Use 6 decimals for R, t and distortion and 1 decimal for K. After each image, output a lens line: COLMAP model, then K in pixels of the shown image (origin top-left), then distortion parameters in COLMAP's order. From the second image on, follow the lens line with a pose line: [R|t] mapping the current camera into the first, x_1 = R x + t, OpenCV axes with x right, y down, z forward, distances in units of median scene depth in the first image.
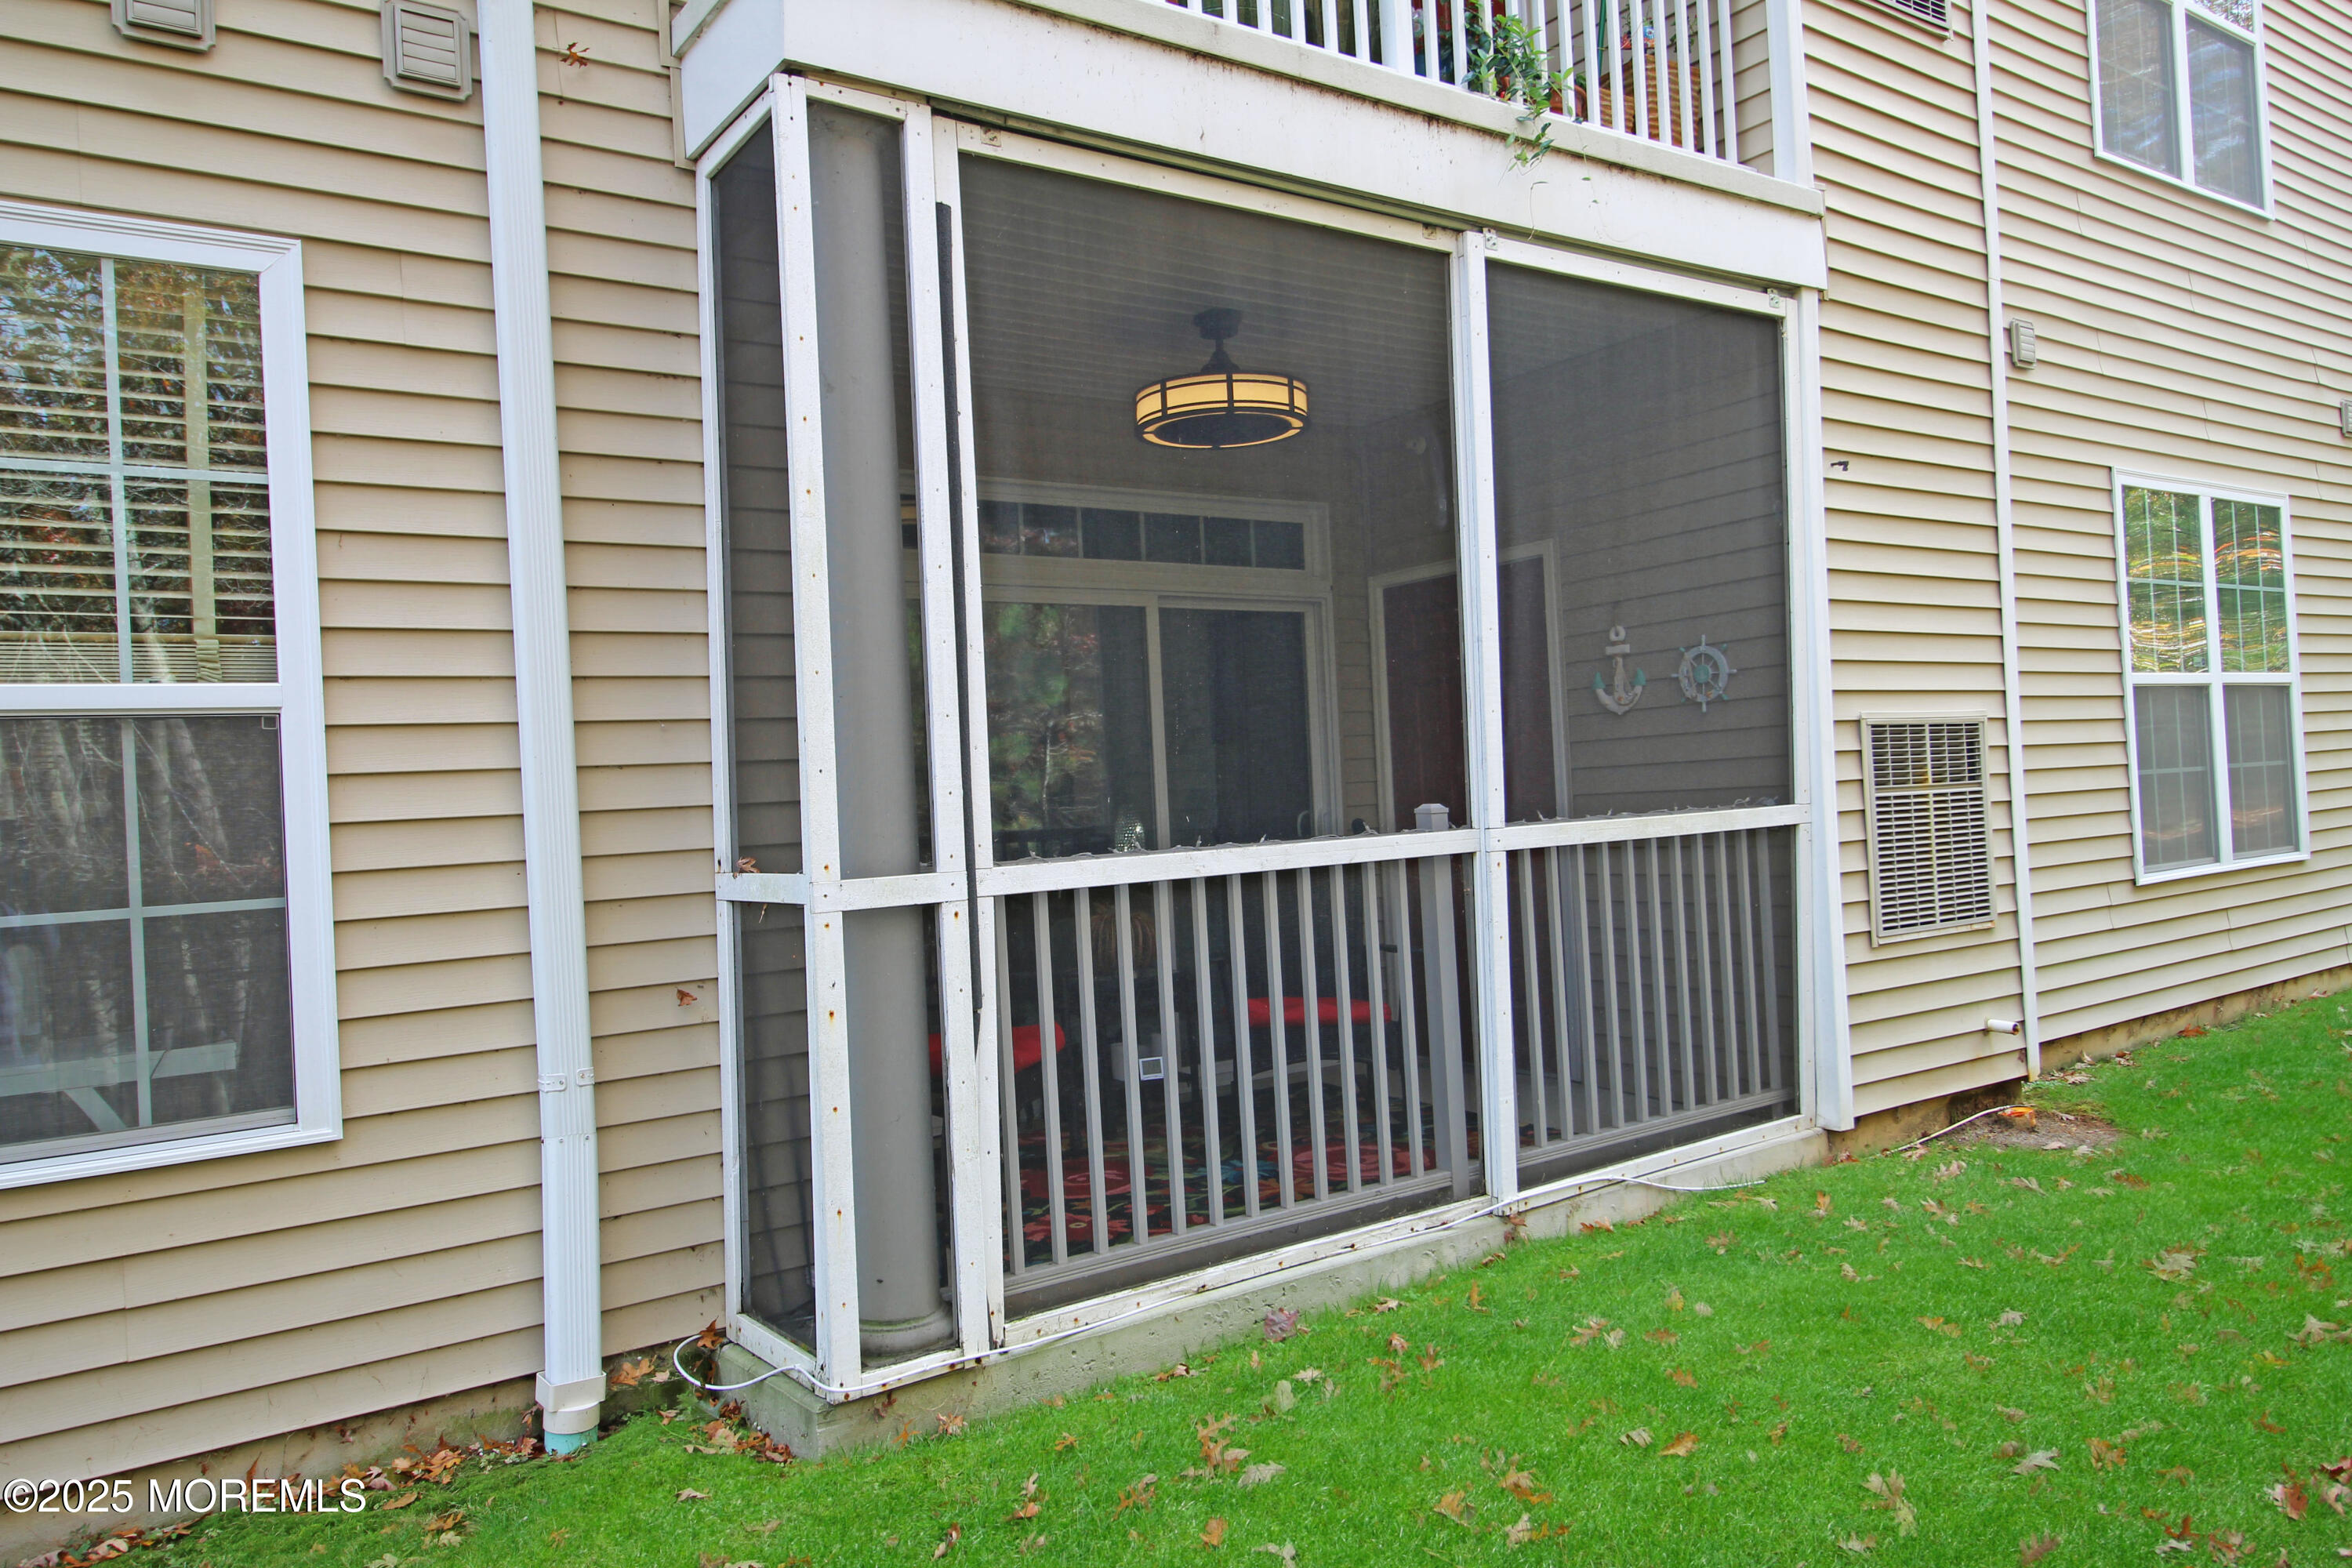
lens RADIAL K [[1046.3, 0, 1177.5], [0, 1046.3, 796.6], [0, 0, 1]] dist [0.000286, 0.000146]
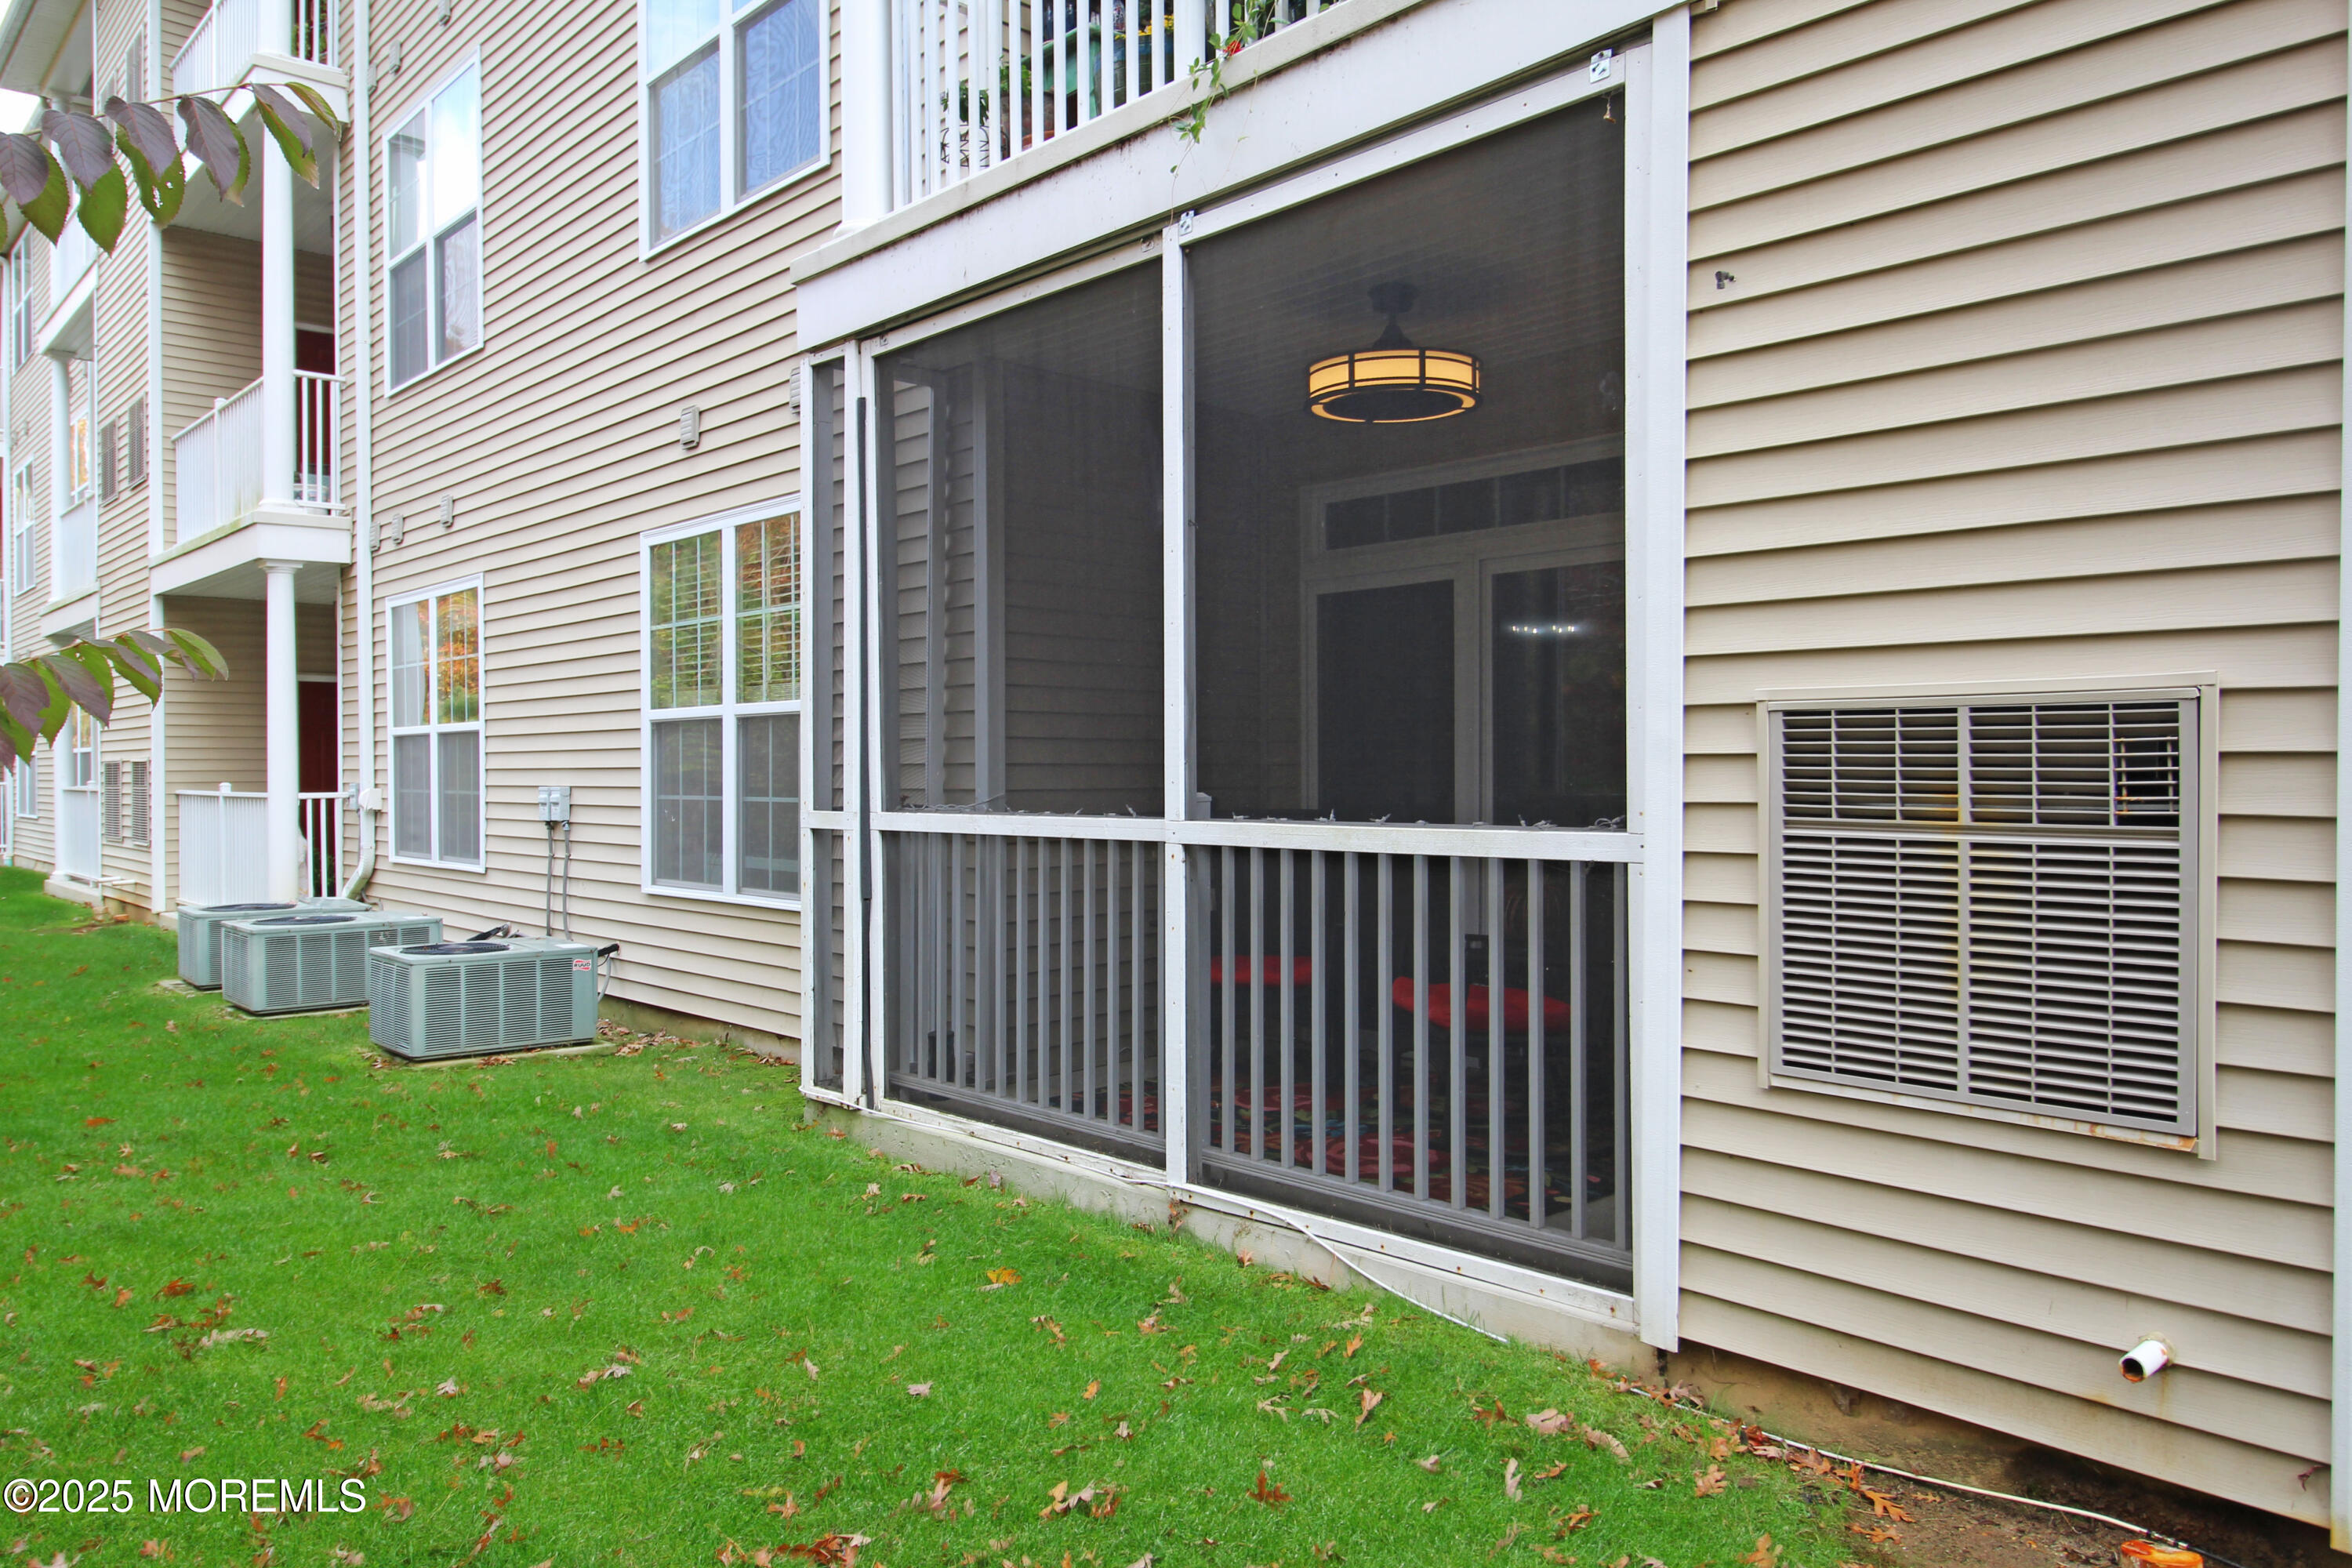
lens RADIAL K [[1009.7, 0, 1176.0], [0, 1009.7, 784.0], [0, 0, 1]] dist [0.000670, -0.000037]
pose [[0.520048, 0.061946, -0.851888, 1.103762], [-0.023941, 0.998032, 0.057958, -0.059921], [0.853801, -0.009746, 0.520508, 0.478713]]
